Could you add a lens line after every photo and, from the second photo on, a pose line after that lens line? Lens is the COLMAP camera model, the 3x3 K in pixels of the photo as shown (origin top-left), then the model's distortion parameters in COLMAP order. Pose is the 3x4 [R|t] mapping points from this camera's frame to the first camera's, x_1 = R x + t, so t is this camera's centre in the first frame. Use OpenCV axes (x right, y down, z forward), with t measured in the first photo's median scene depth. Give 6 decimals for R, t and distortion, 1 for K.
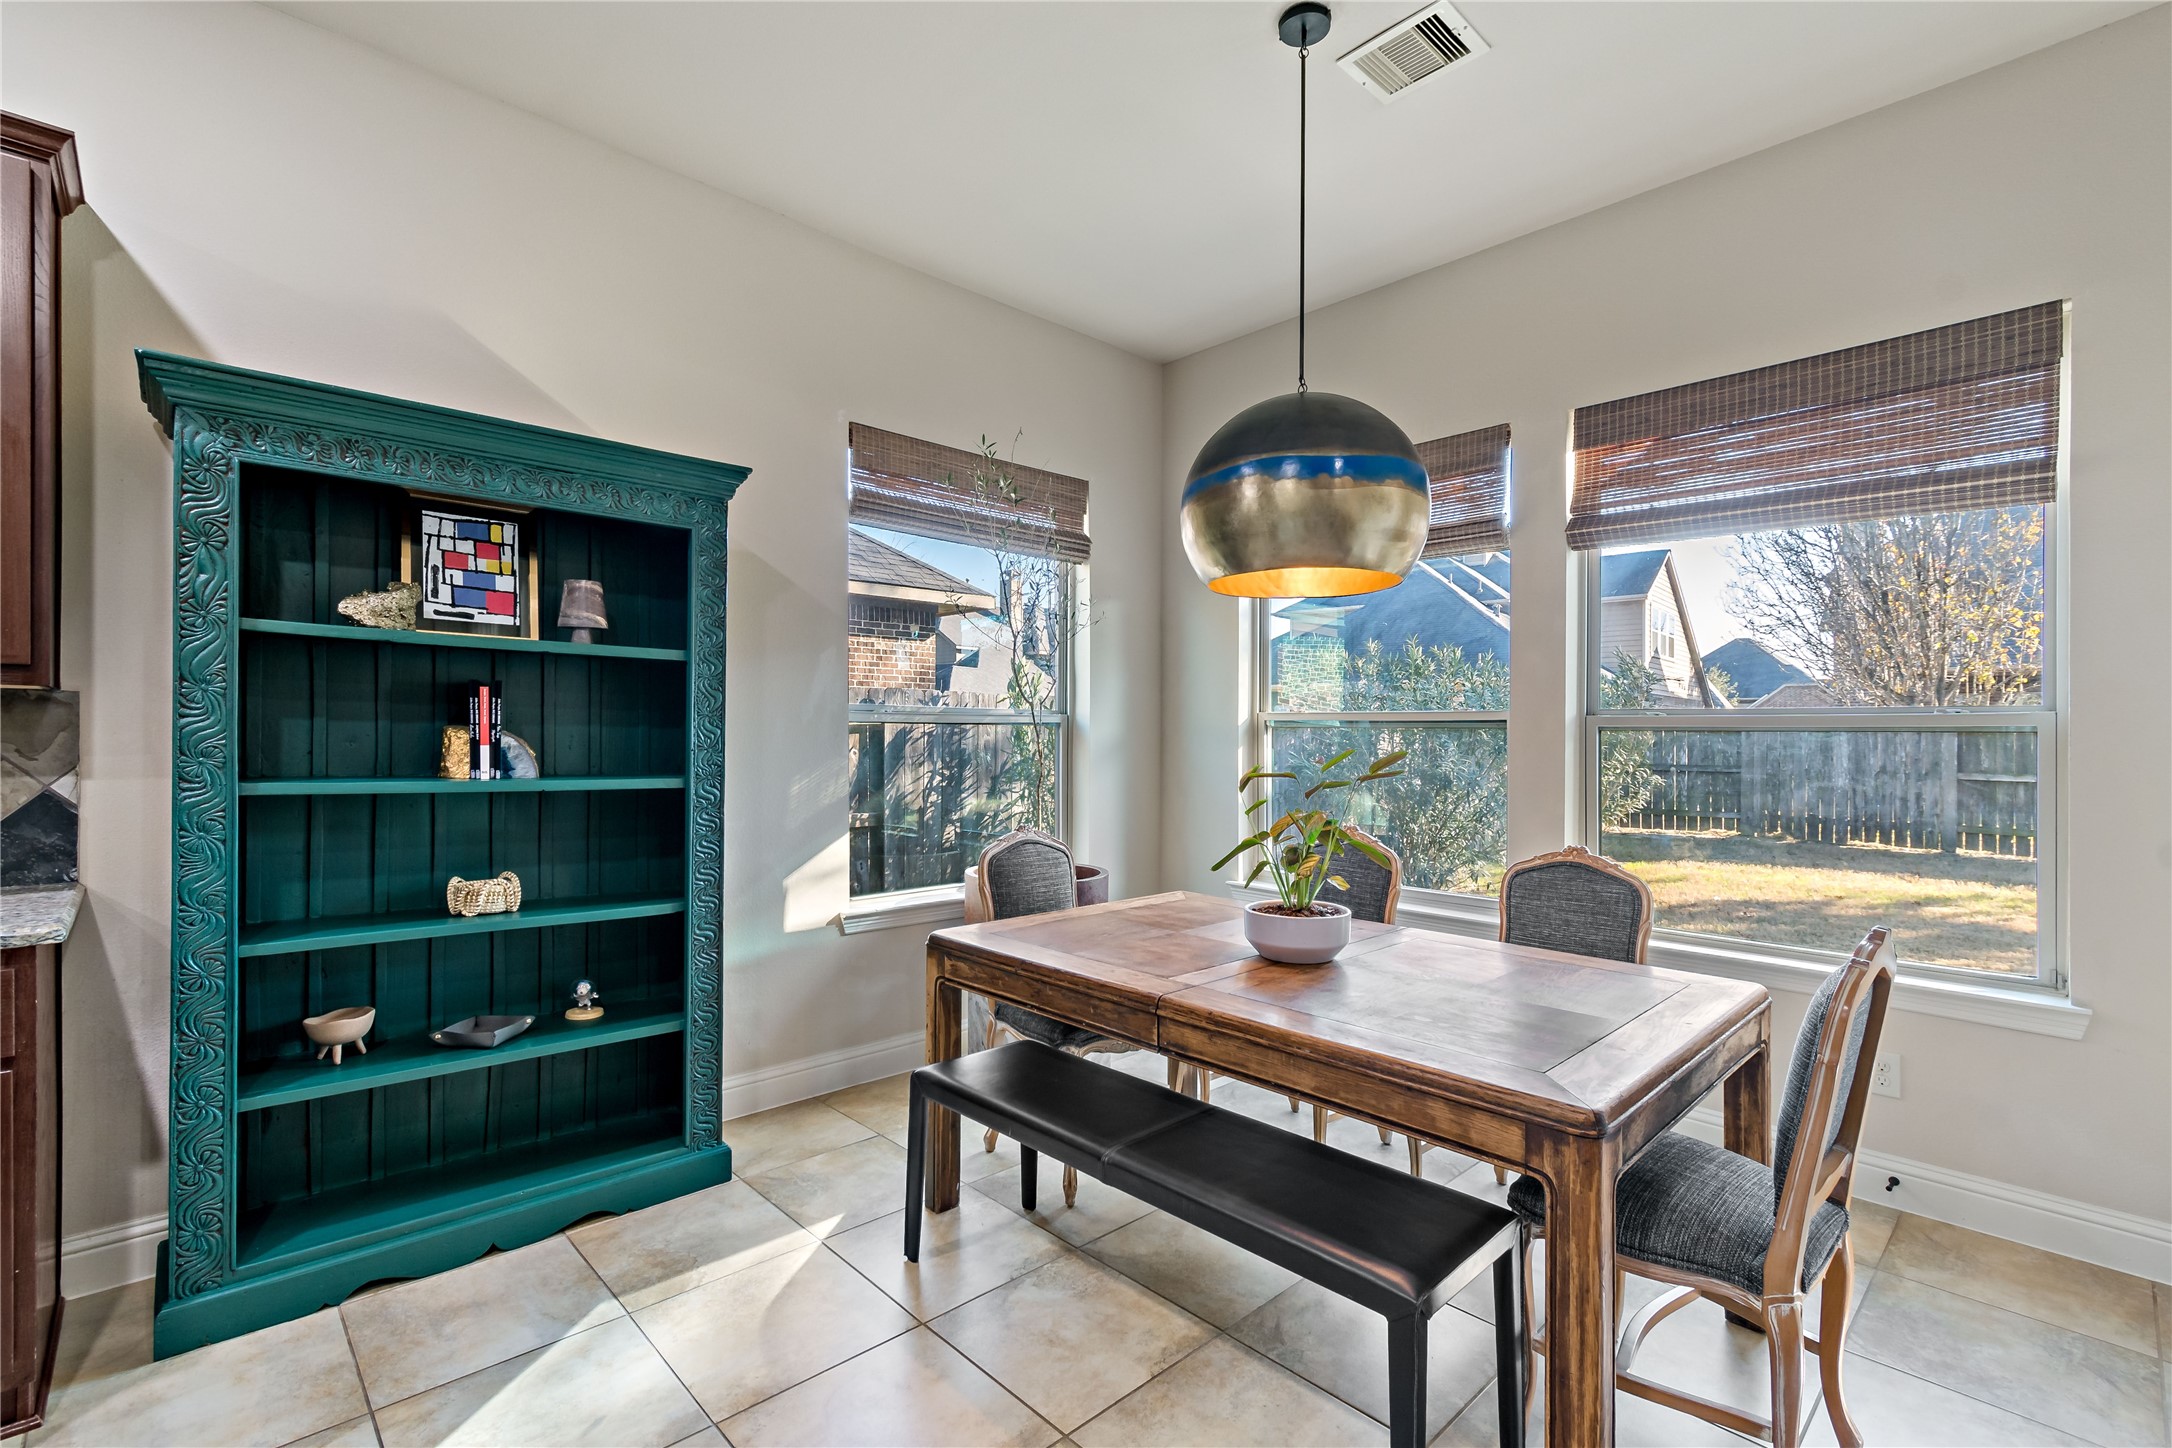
lens RADIAL K [[979.3, 0, 1034.3], [0, 979.3, 737.0], [0, 0, 1]] dist [0.003562, -0.001483]
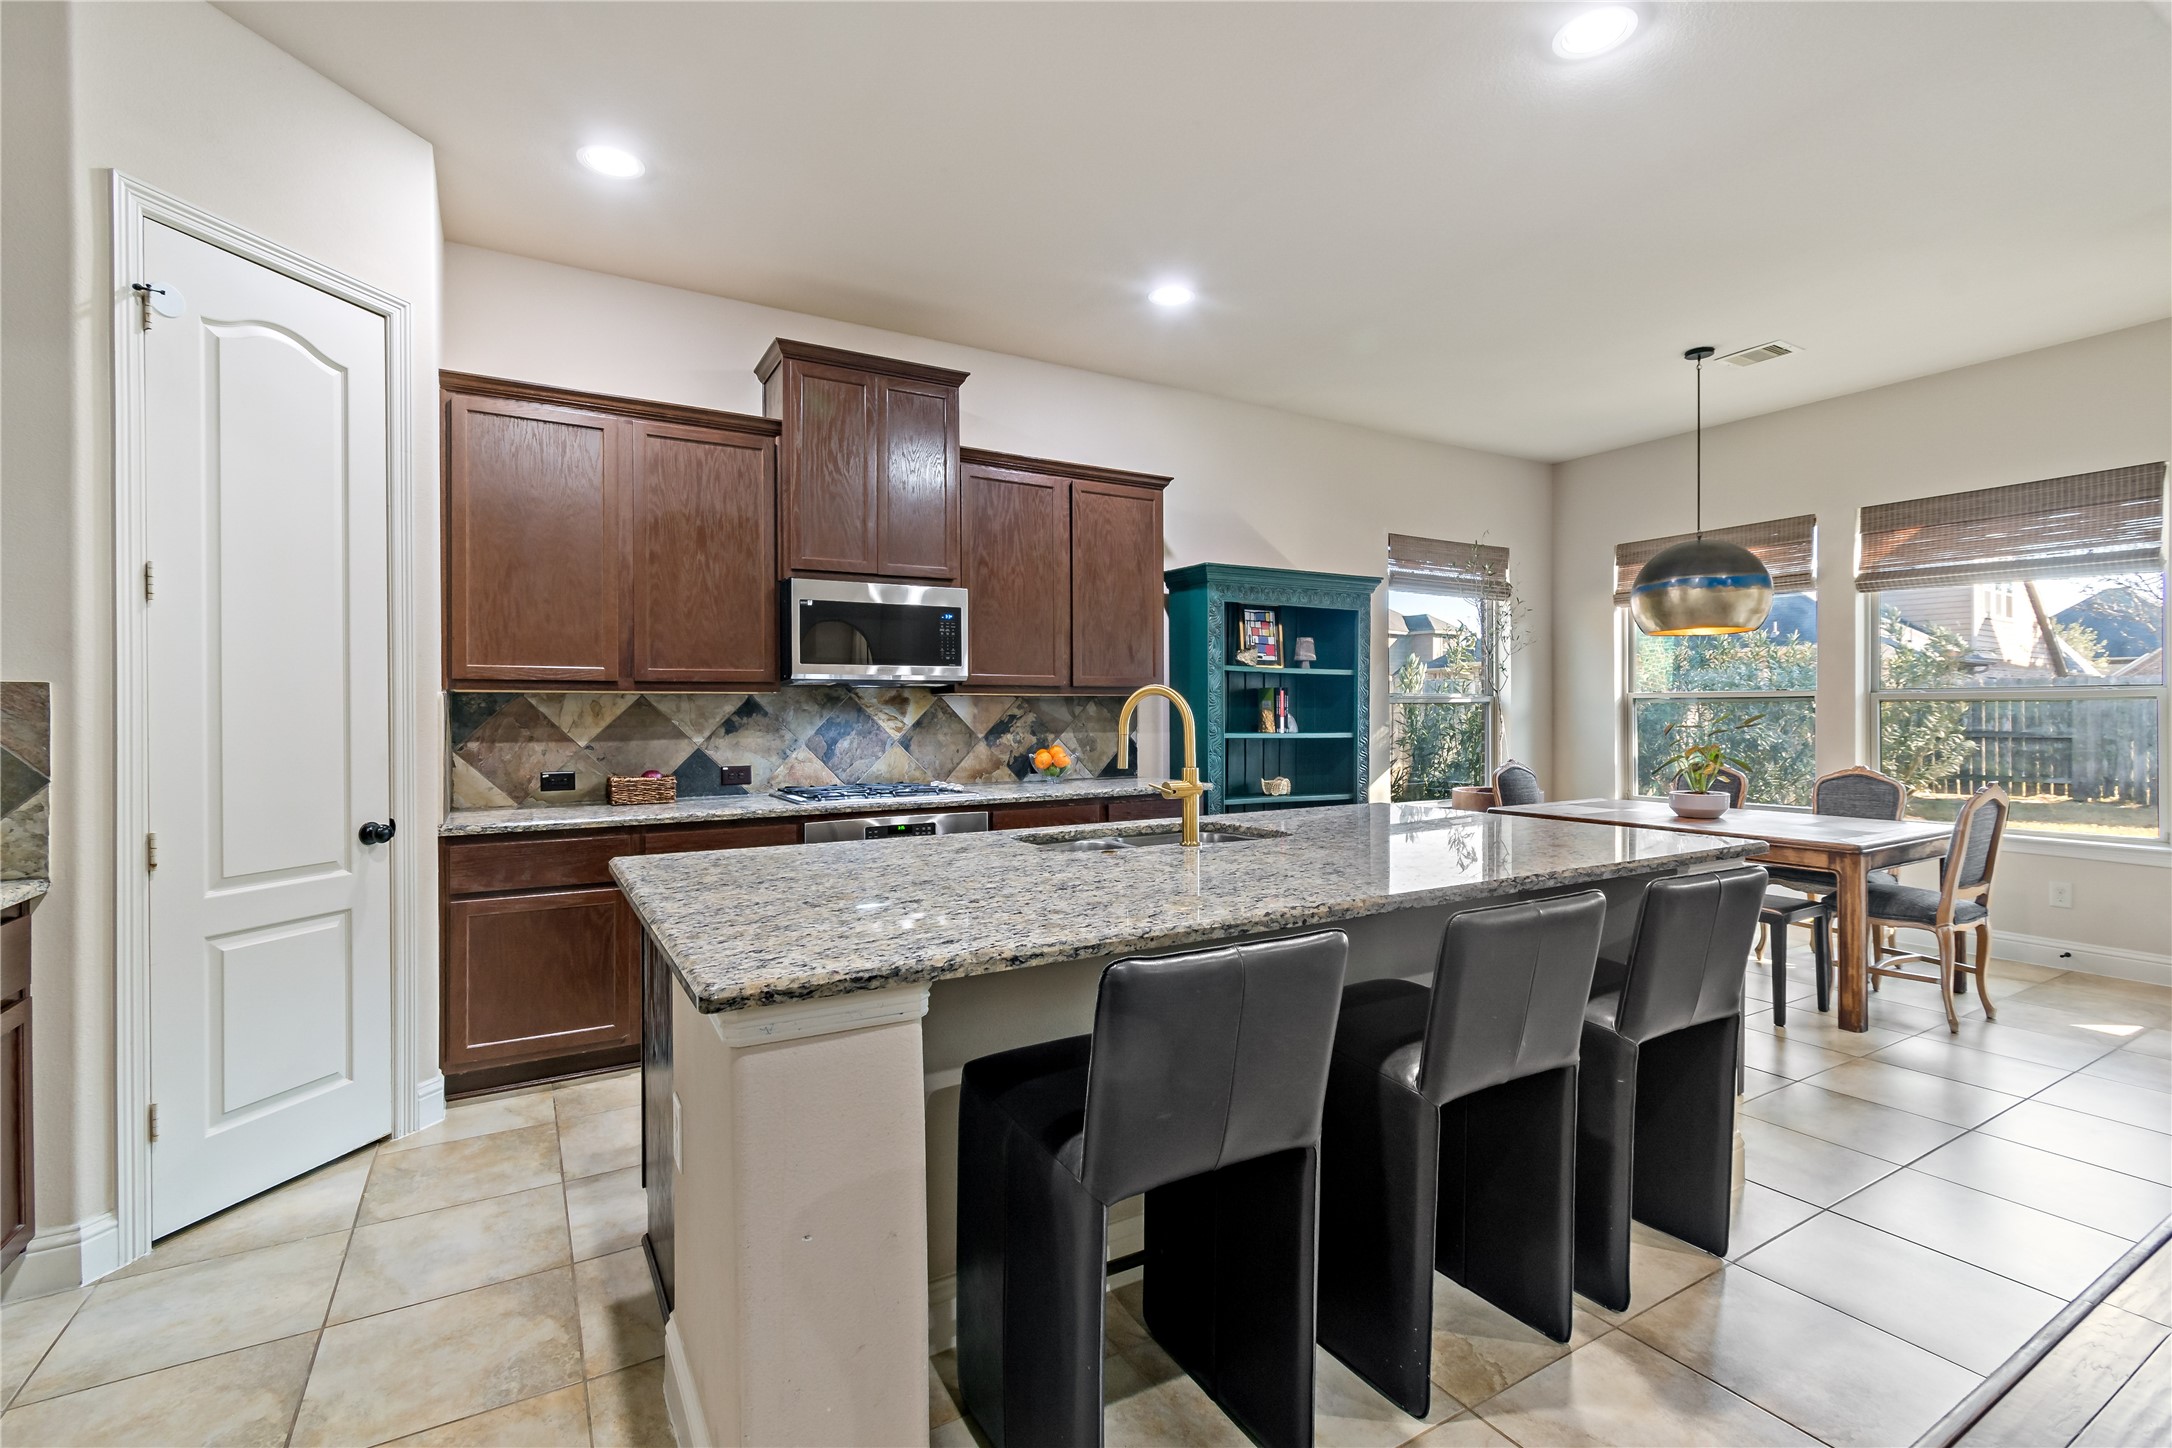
lens RADIAL K [[979.3, 0, 1052.0], [0, 979.3, 719.6], [0, 0, 1]] dist [0.003562, -0.001483]
pose [[0.978531, -0.011304, -0.205792, -0.551178], [0.012188, 0.999921, 0.003025, 0.000606], [0.205741, -0.005468, 0.978591, -1.113698]]
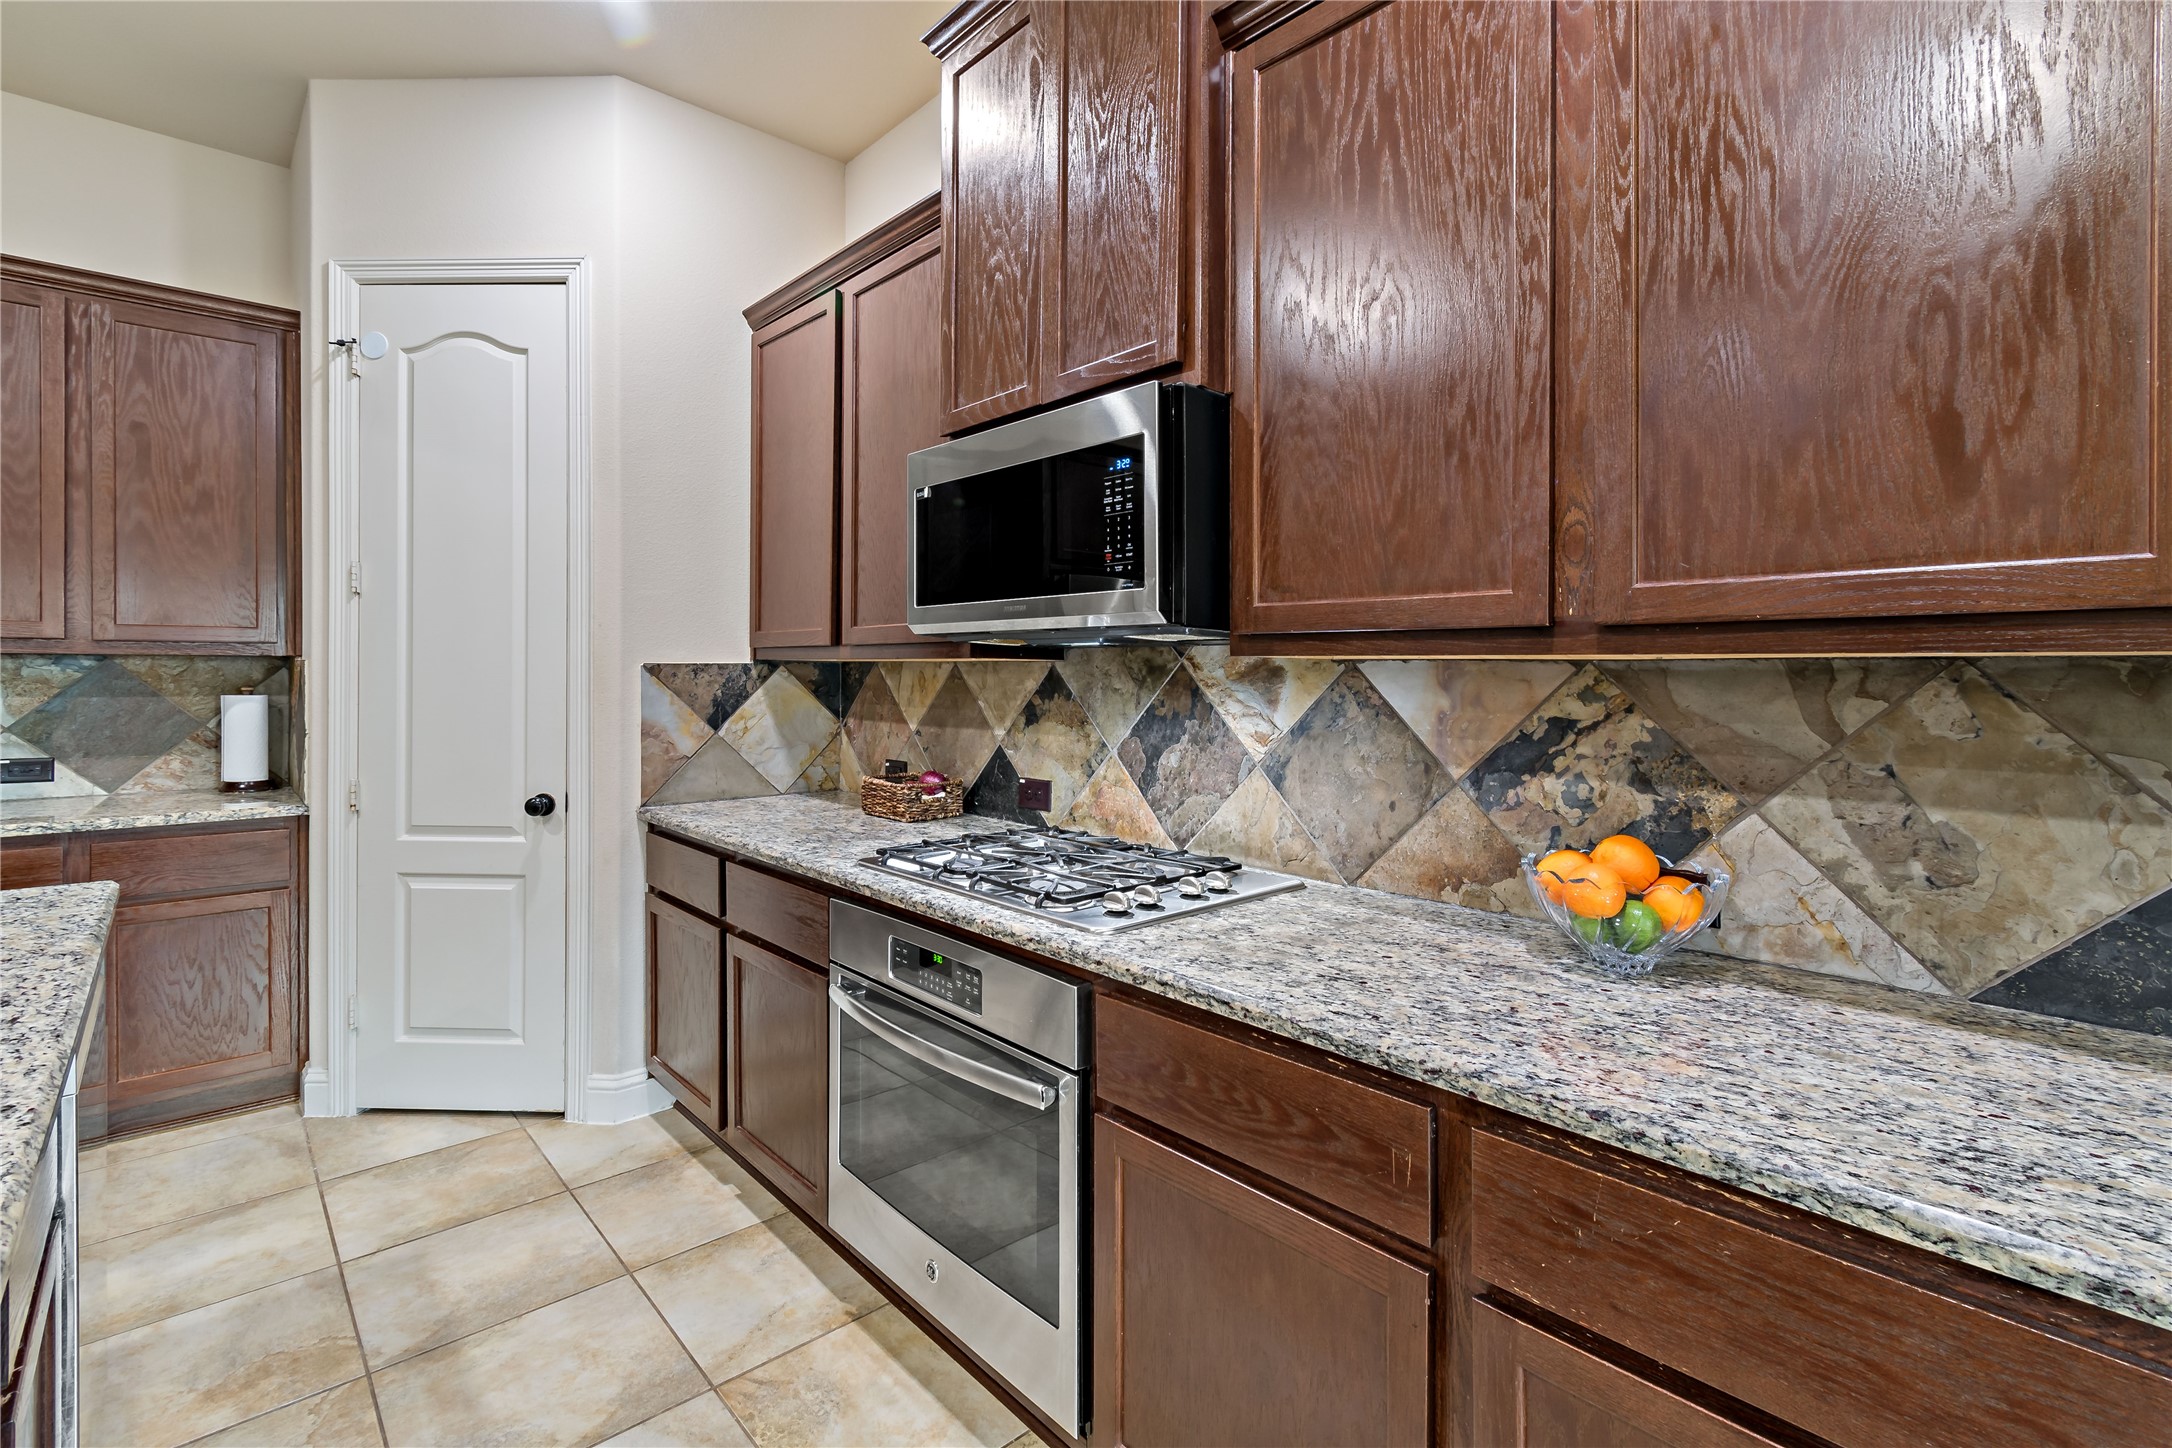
lens RADIAL K [[979.3, 0, 1119.5], [0, 979.3, 662.8], [0, 0, 1]] dist [0.003562, -0.001483]
pose [[0.014827, -0.015474, -0.999770, -0.414606], [-0.008300, 0.999844, -0.015598, -0.025258], [0.999856, 0.008530, 0.014697, 0.349141]]
